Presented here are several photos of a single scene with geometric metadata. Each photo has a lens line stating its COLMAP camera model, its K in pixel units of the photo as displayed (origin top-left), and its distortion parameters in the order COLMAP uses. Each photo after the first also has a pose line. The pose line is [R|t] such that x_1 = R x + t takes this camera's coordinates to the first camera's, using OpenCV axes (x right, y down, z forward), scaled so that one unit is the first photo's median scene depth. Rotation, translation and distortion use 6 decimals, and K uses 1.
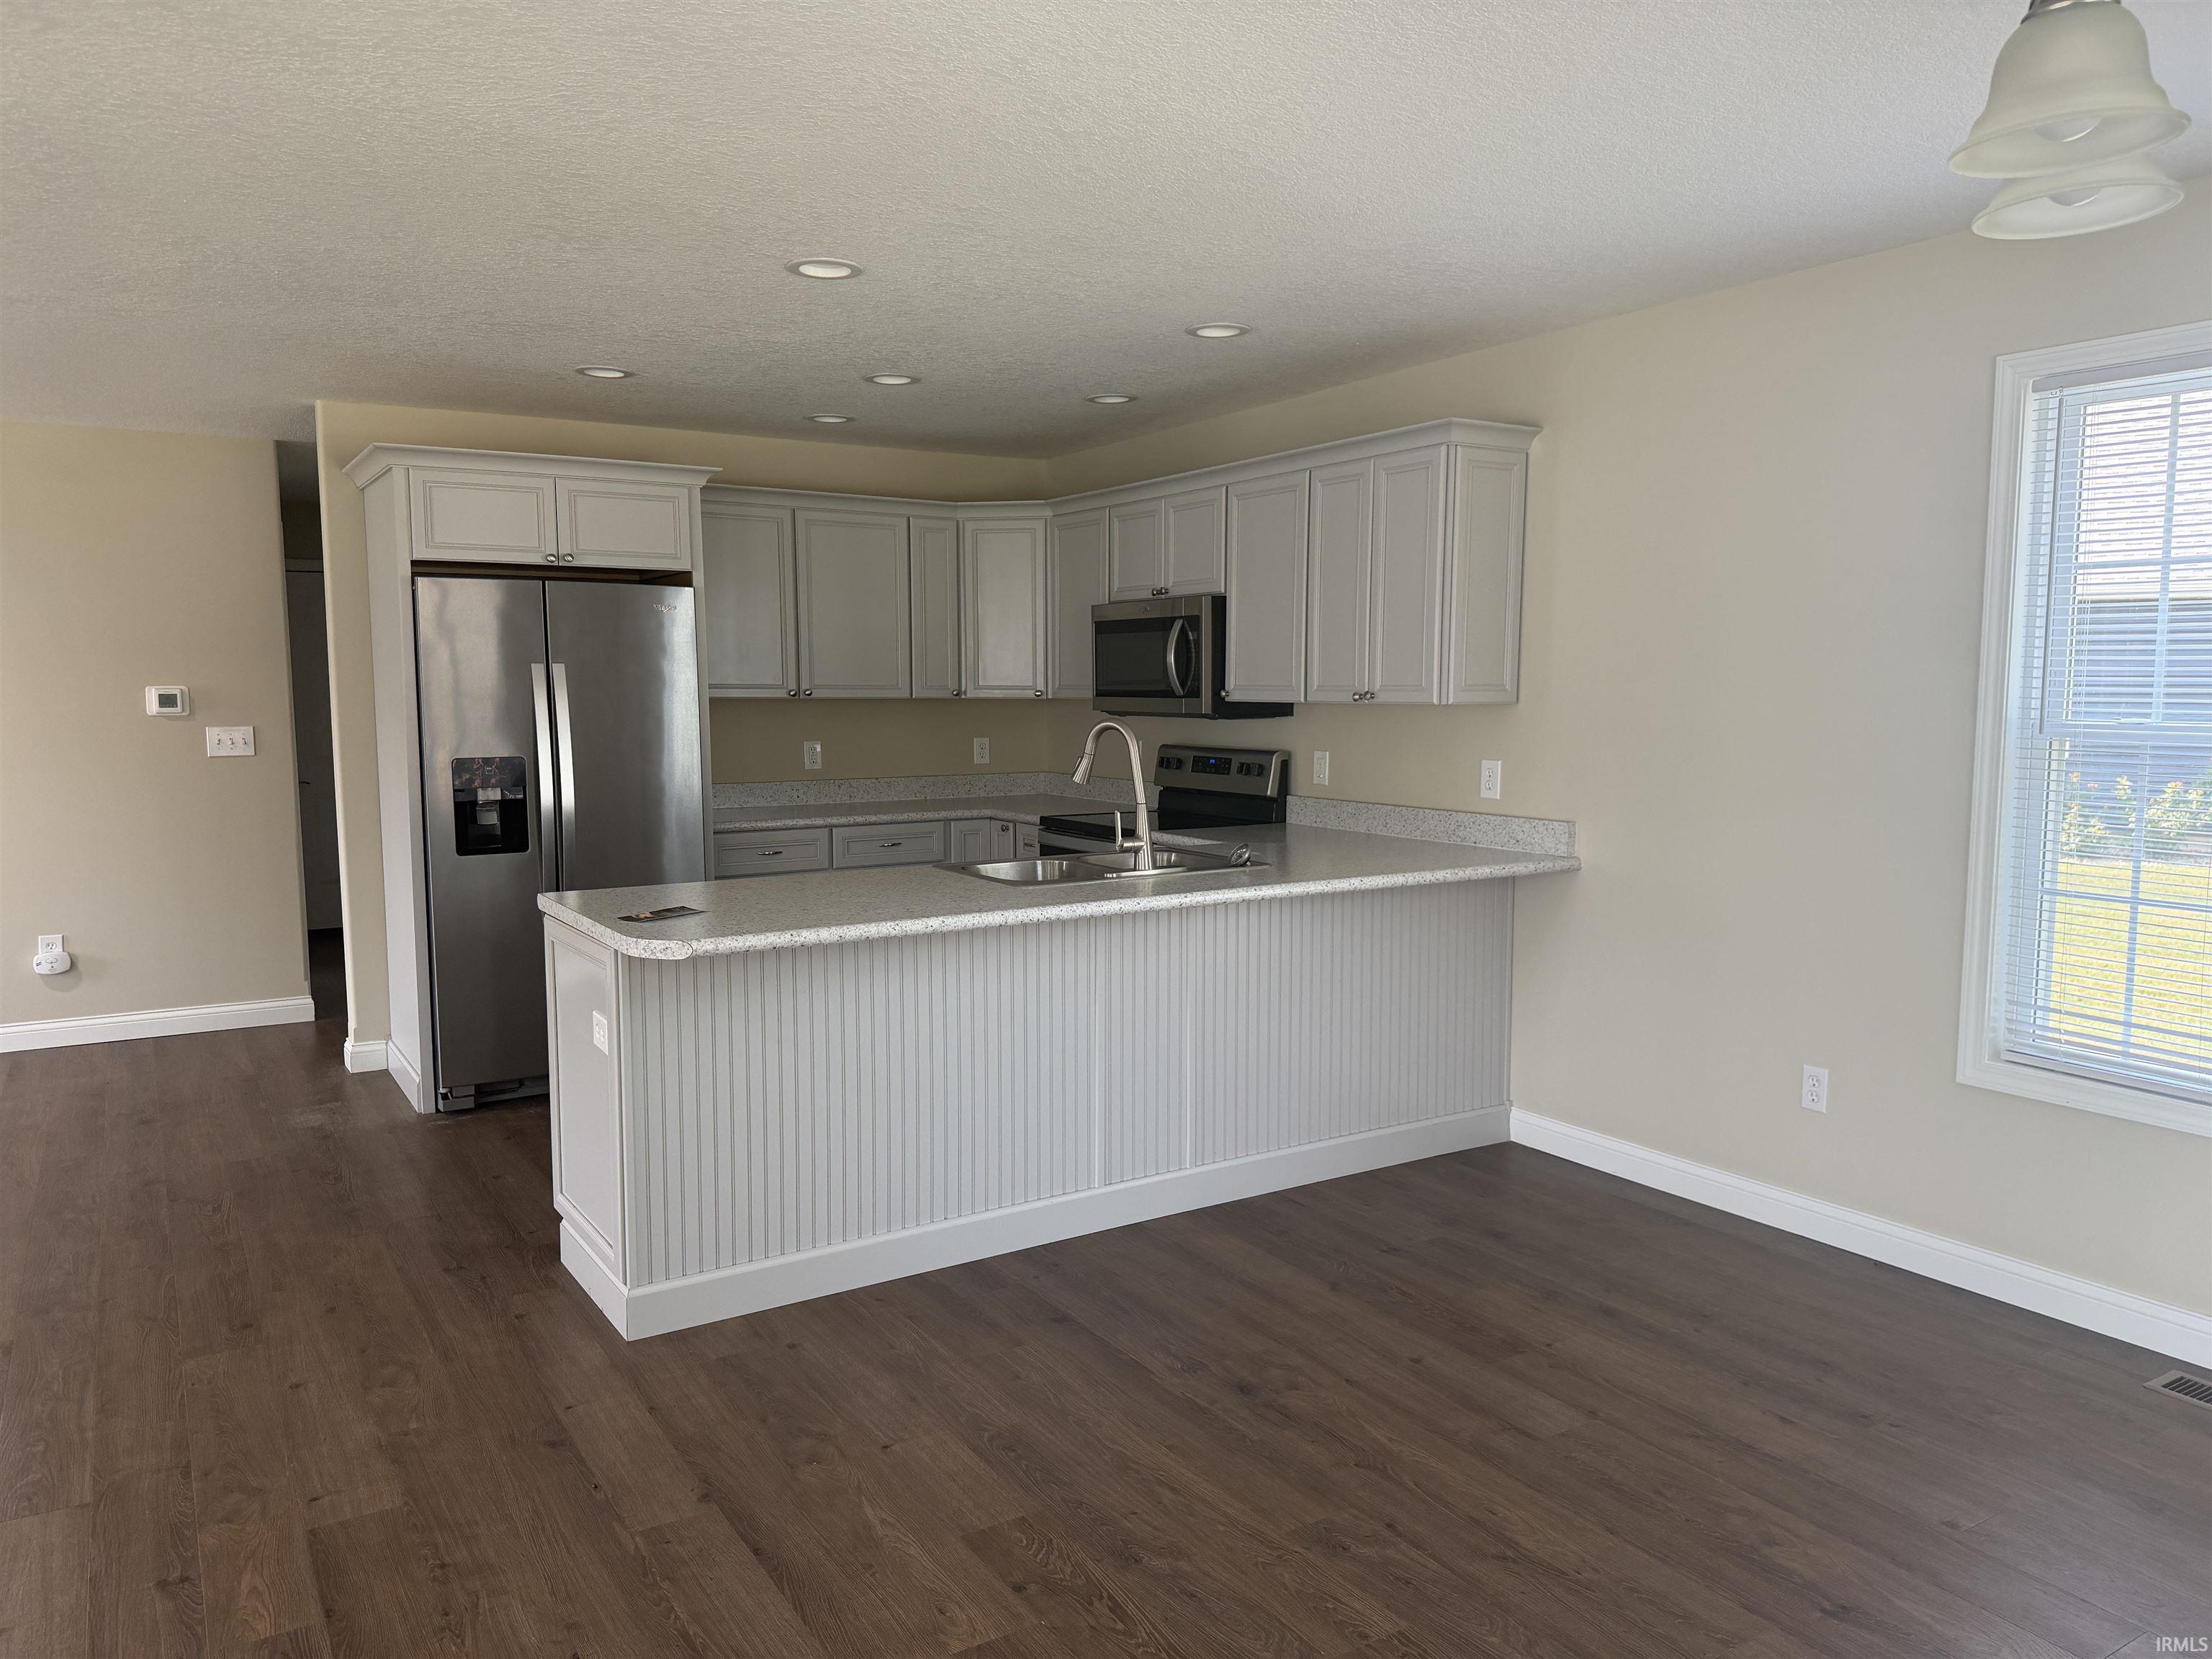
lens RADIAL K [[1554.9, 0, 1106.0], [0, 1554.9, 829.5], [0, 0, 1]] dist [0.176325, -0.300684]
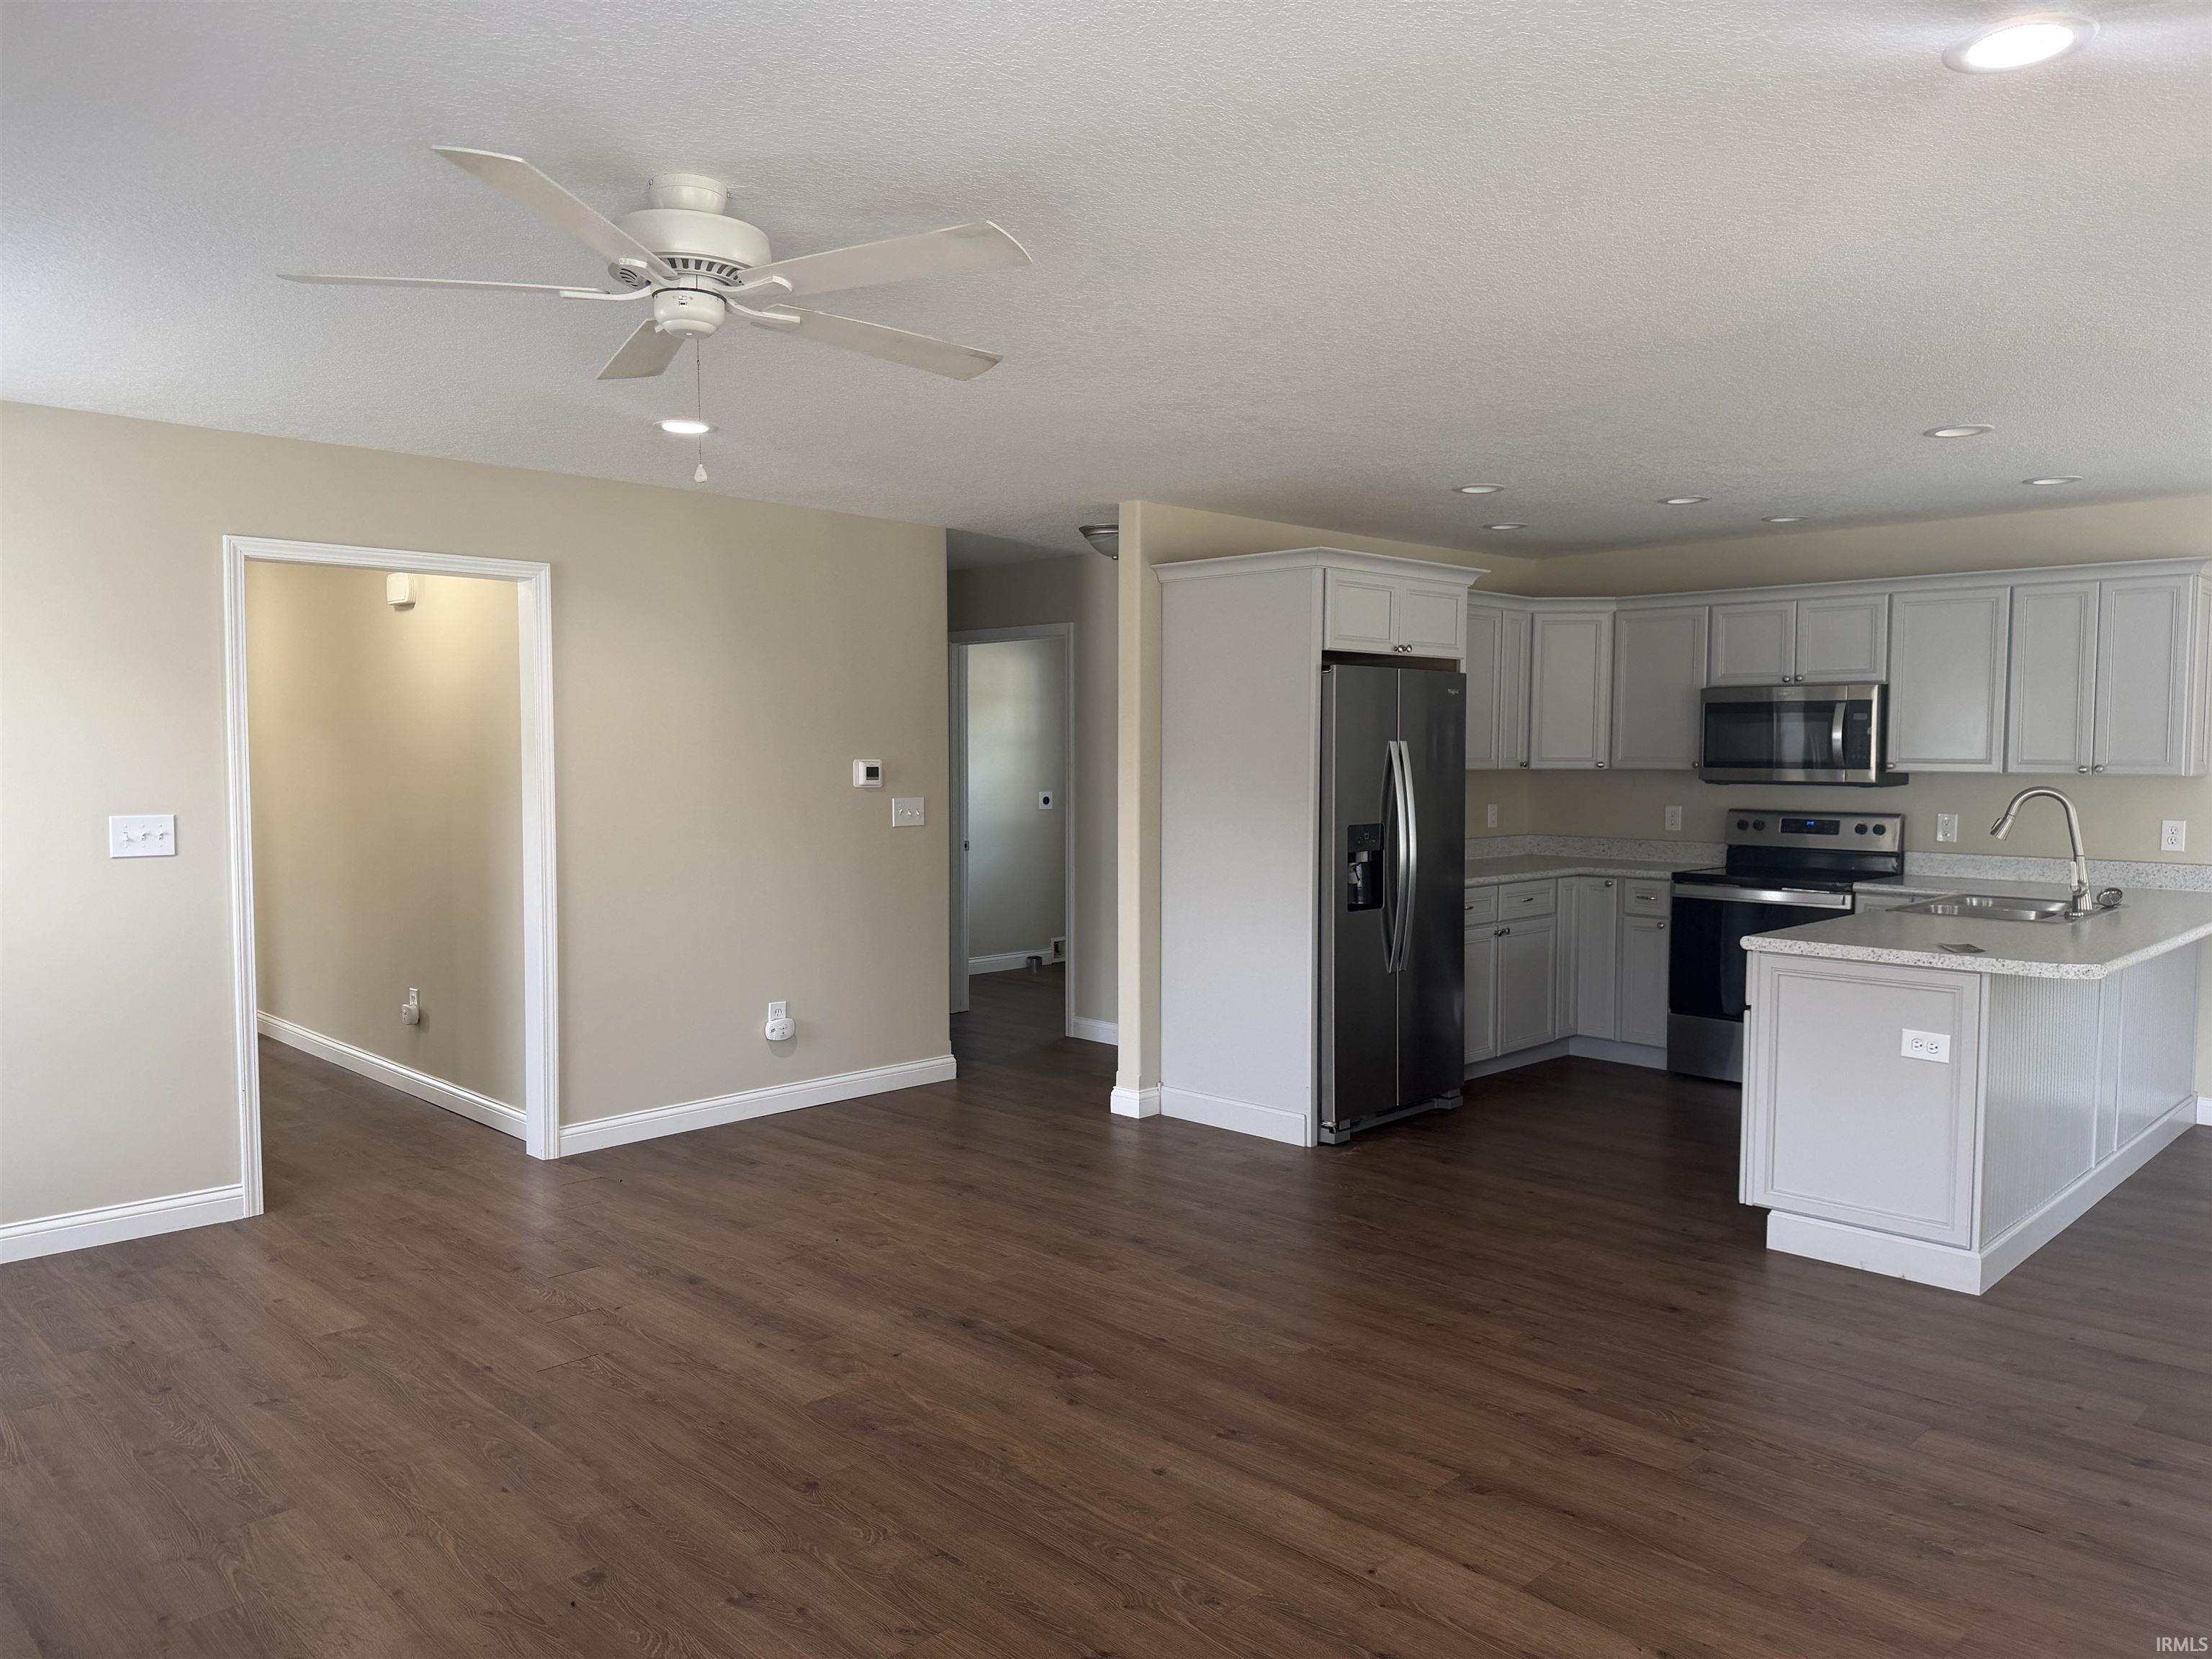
lens RADIAL K [[1566.1, 0, 1088.2], [0, 1566.1, 833.9], [0, 0, 1]] dist [0.067976, -0.075674]
pose [[0.975496, -0.007497, 0.219888, -0.785766], [0.016377, 0.999121, -0.038589, 0.001204], [-0.219406, 0.041244, 0.974762, -0.037783]]
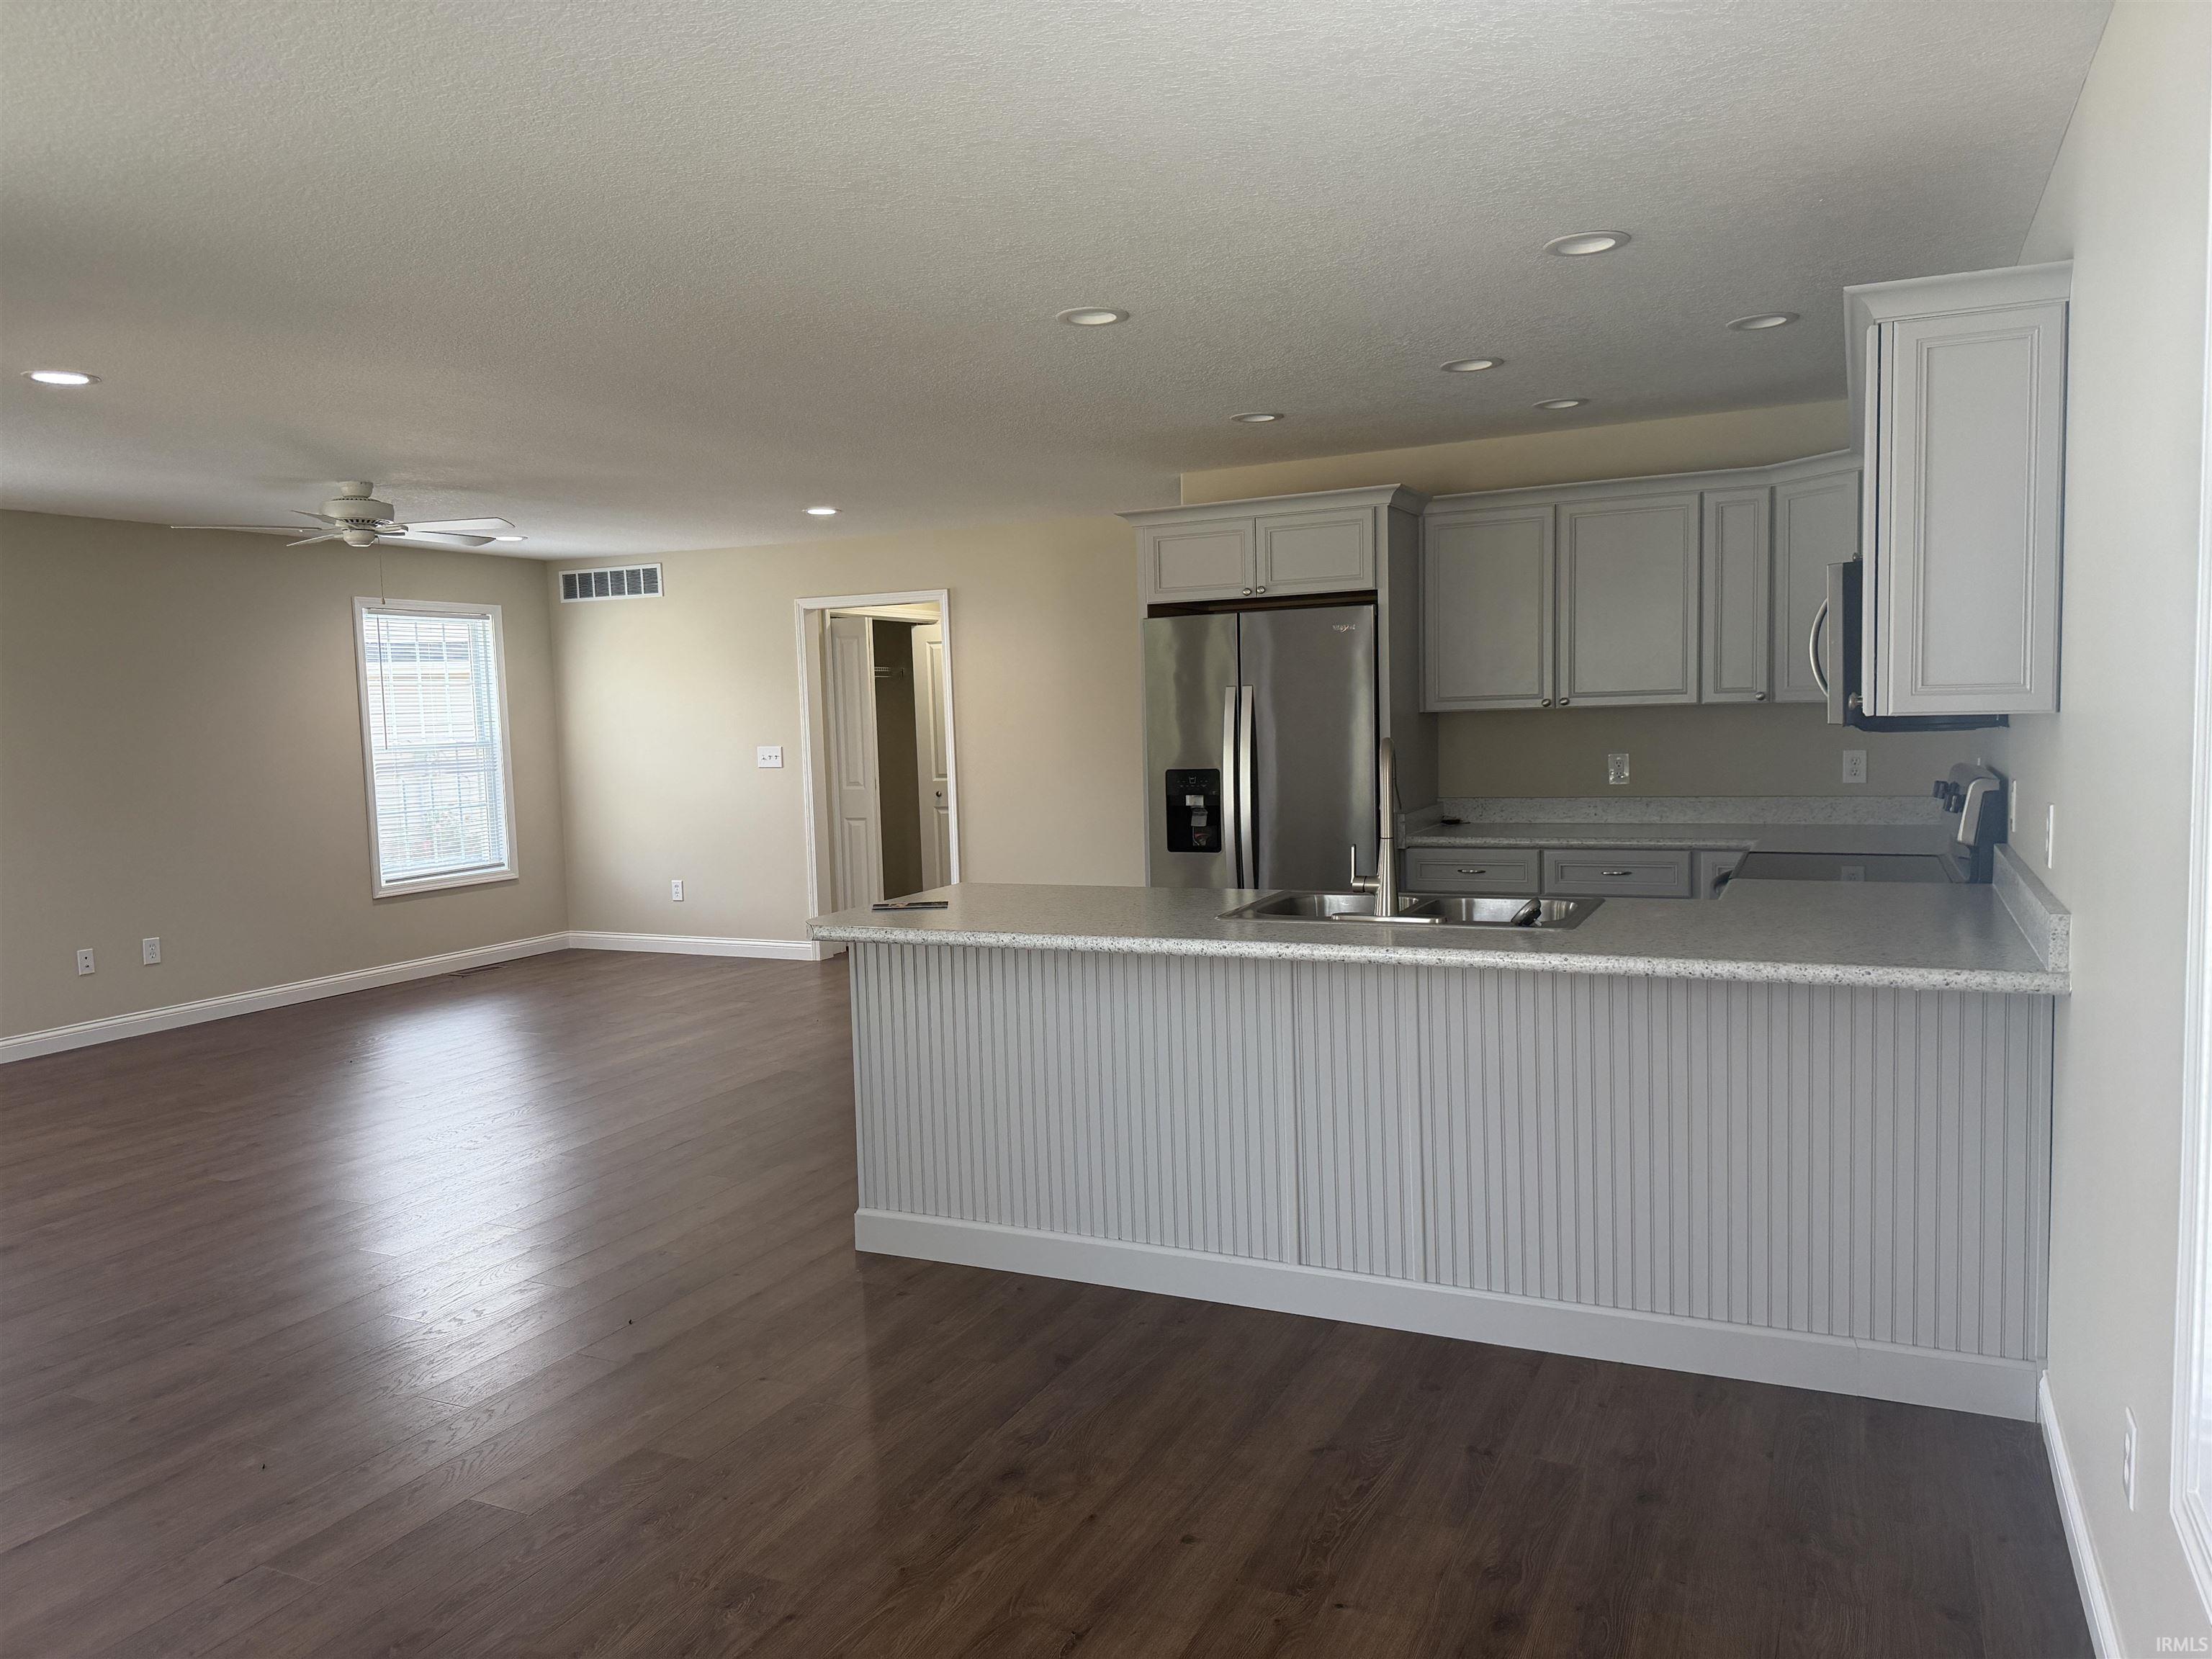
lens RADIAL K [[1554.9, 0, 1106.0], [0, 1554.9, 829.5], [0, 0, 1]] dist [0.176325, -0.300684]
pose [[0.529775, 0.052107, -0.846536, 0.519537], [-0.050637, 0.998274, 0.029757, -0.030334], [0.846625, 0.027101, 0.531499, 0.322356]]
